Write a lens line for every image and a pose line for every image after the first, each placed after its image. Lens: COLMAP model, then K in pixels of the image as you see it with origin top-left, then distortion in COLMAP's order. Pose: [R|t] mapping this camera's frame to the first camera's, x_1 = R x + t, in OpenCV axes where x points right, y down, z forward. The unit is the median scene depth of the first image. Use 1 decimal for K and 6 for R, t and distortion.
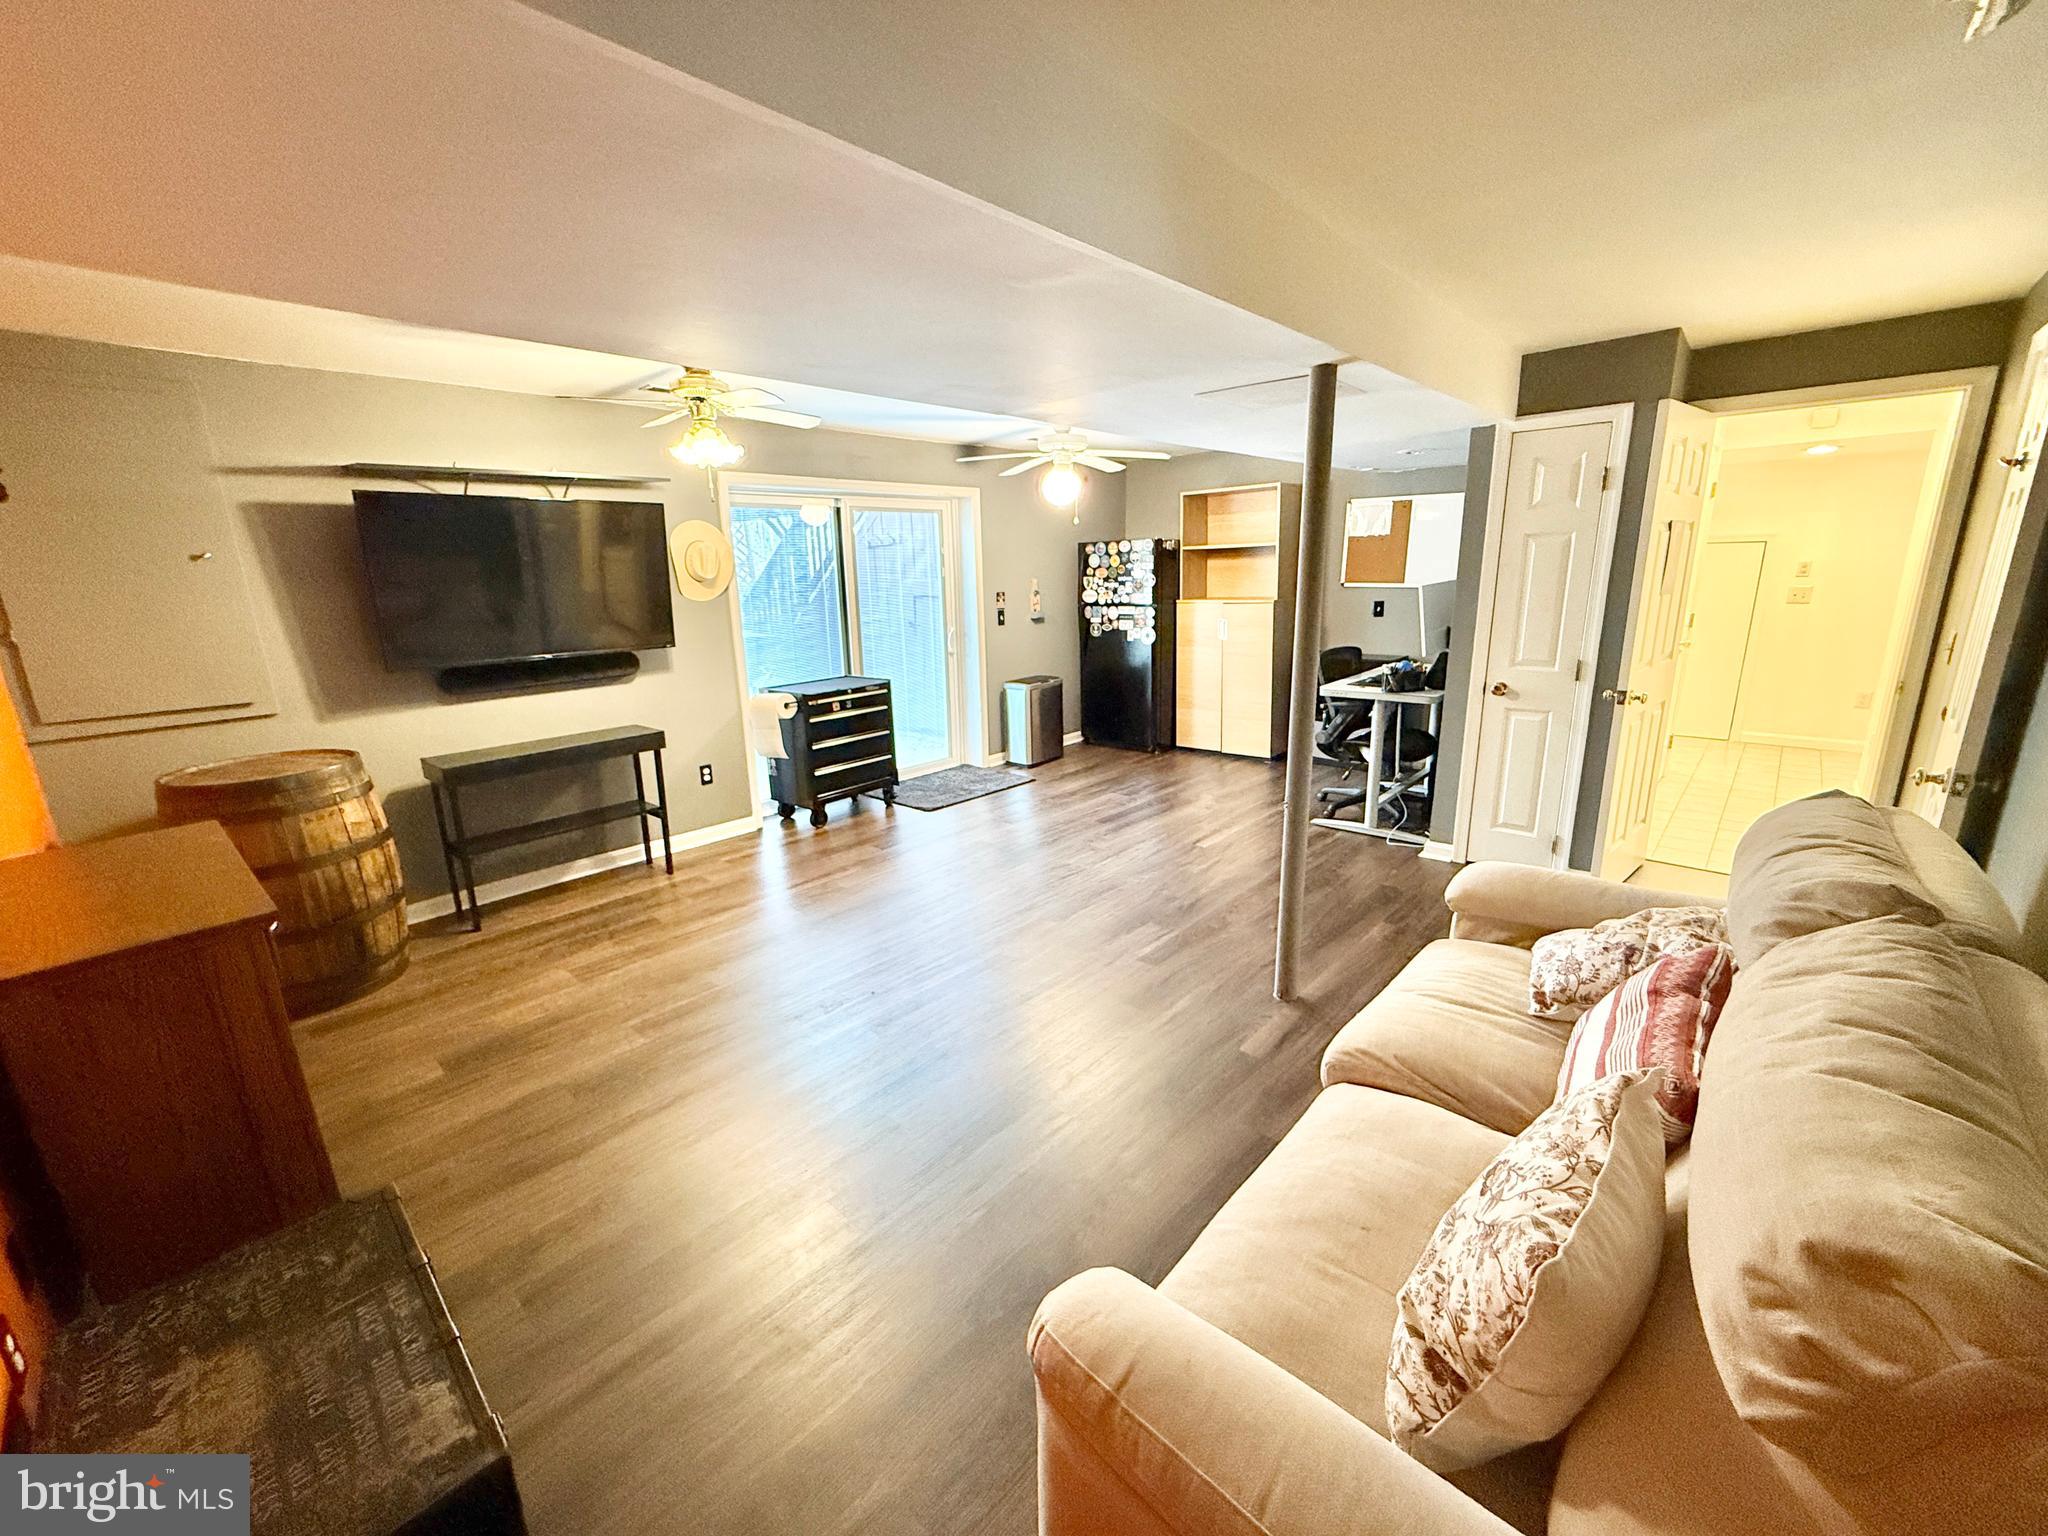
lens RADIAL K [[813.3, 0, 1014.6], [0, 813.3, 766.8], [0, 0, 1]] dist [-0.000653, -0.000426]
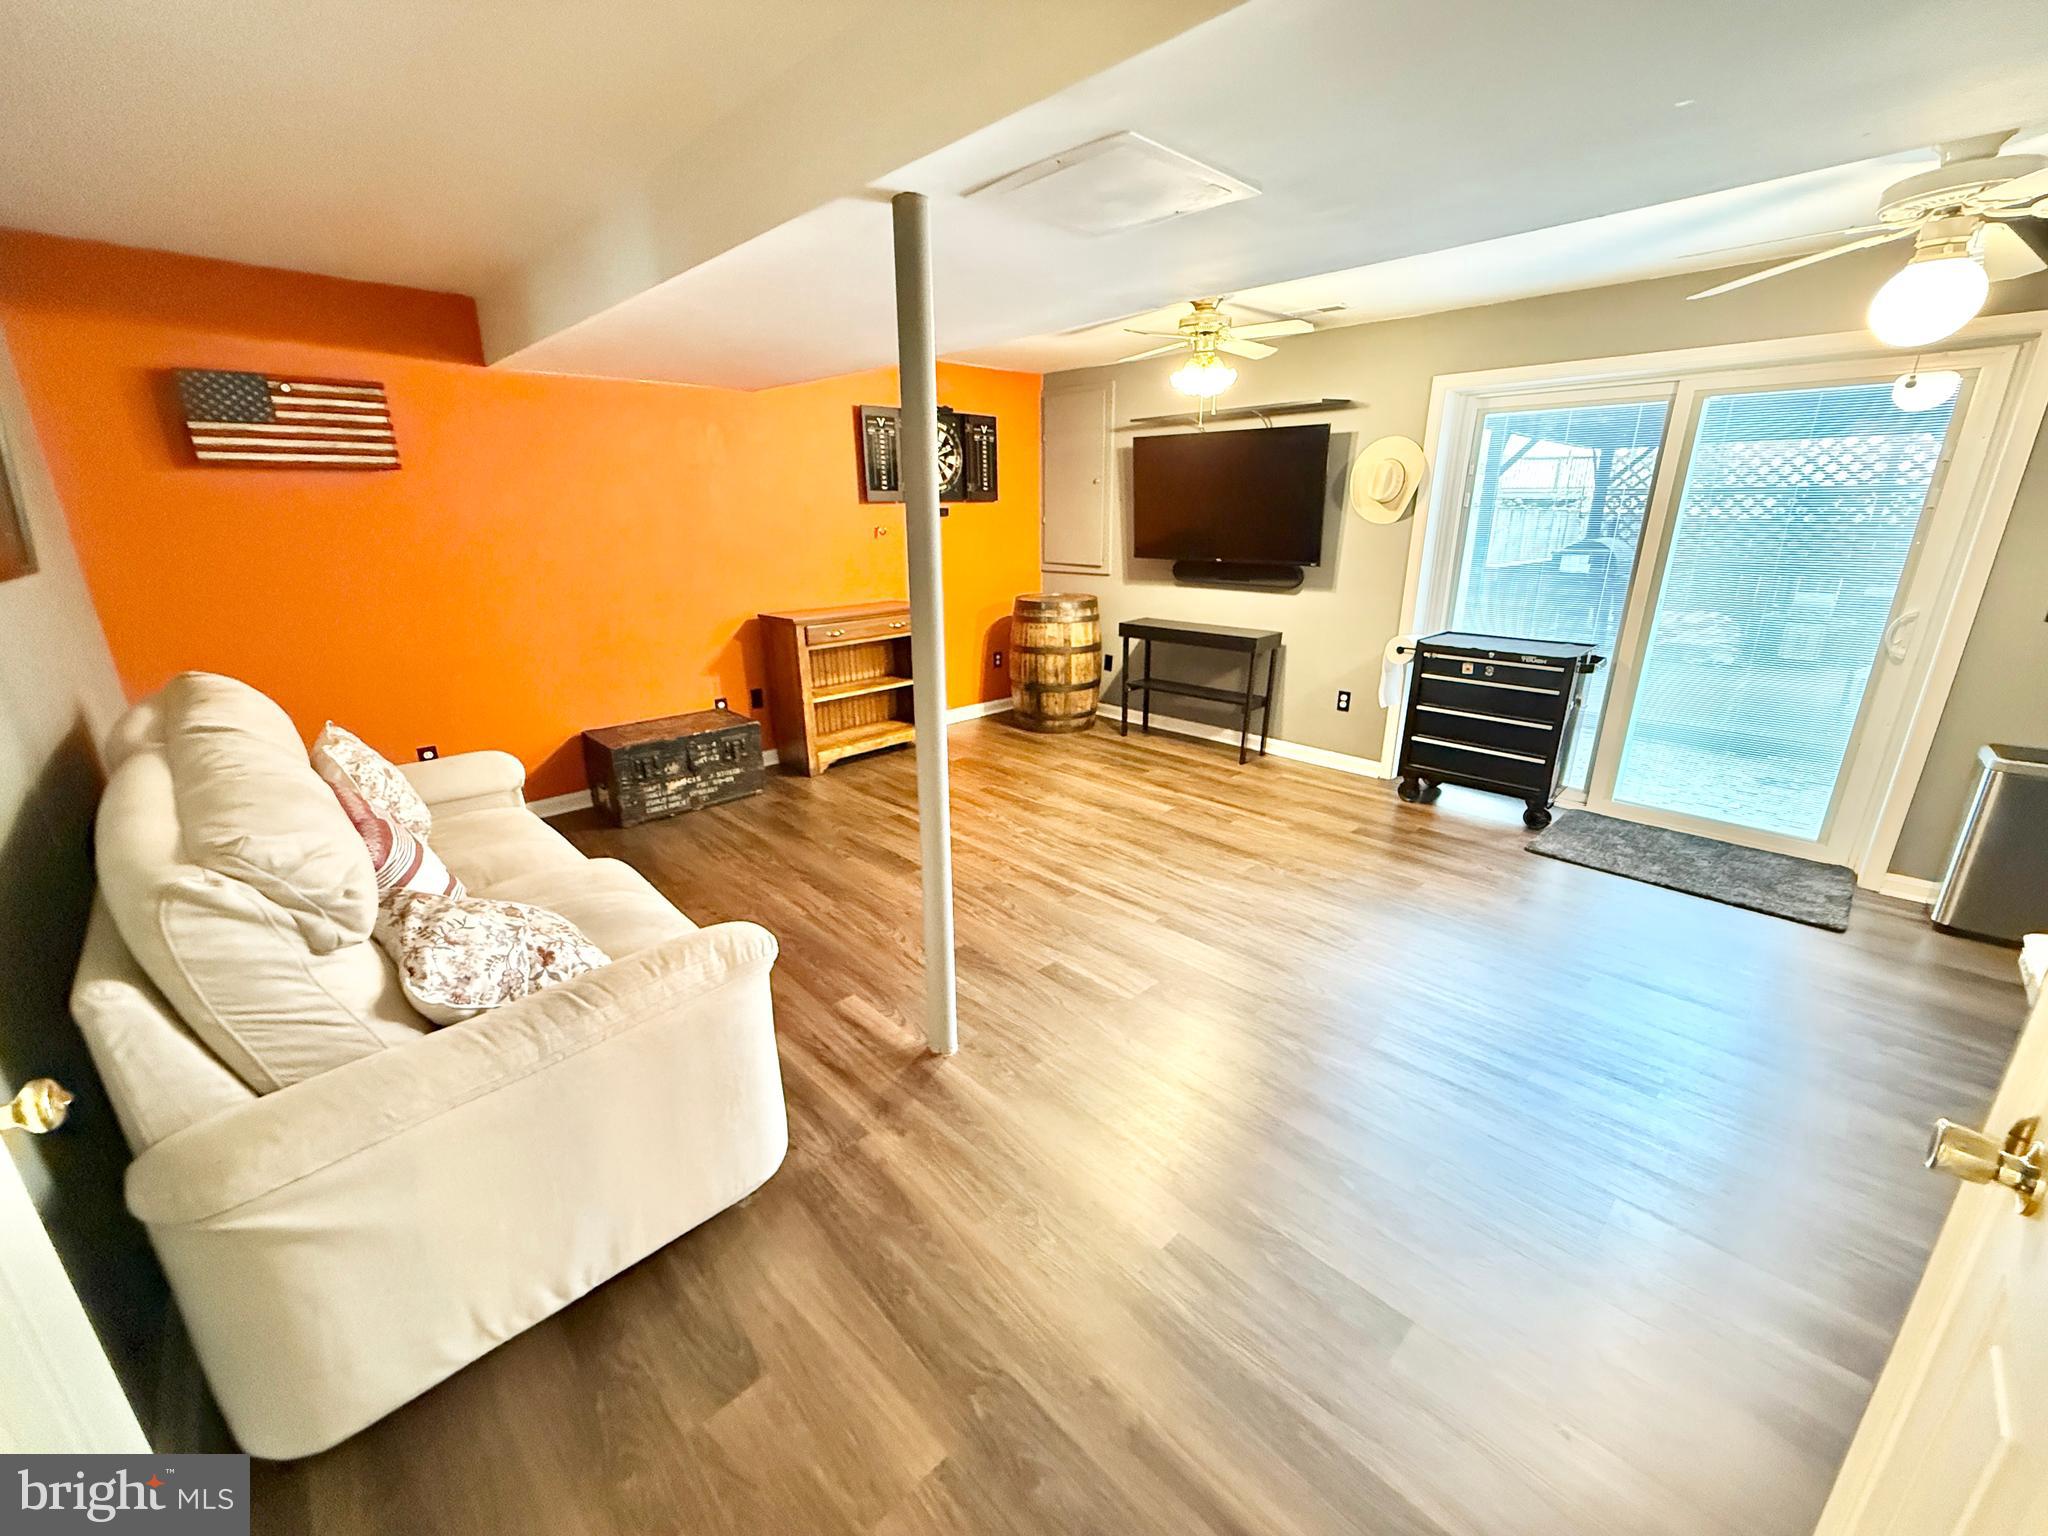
lens RADIAL K [[813.3, 0, 1032.8], [0, 813.3, 768.8], [0, 0, 1]] dist [-0.000653, -0.000426]
pose [[-0.037335, 0.331763, -0.942624, 0.540959], [-0.235397, 0.913817, 0.330948, -0.138951], [0.971182, 0.234246, 0.043979, 0.543969]]
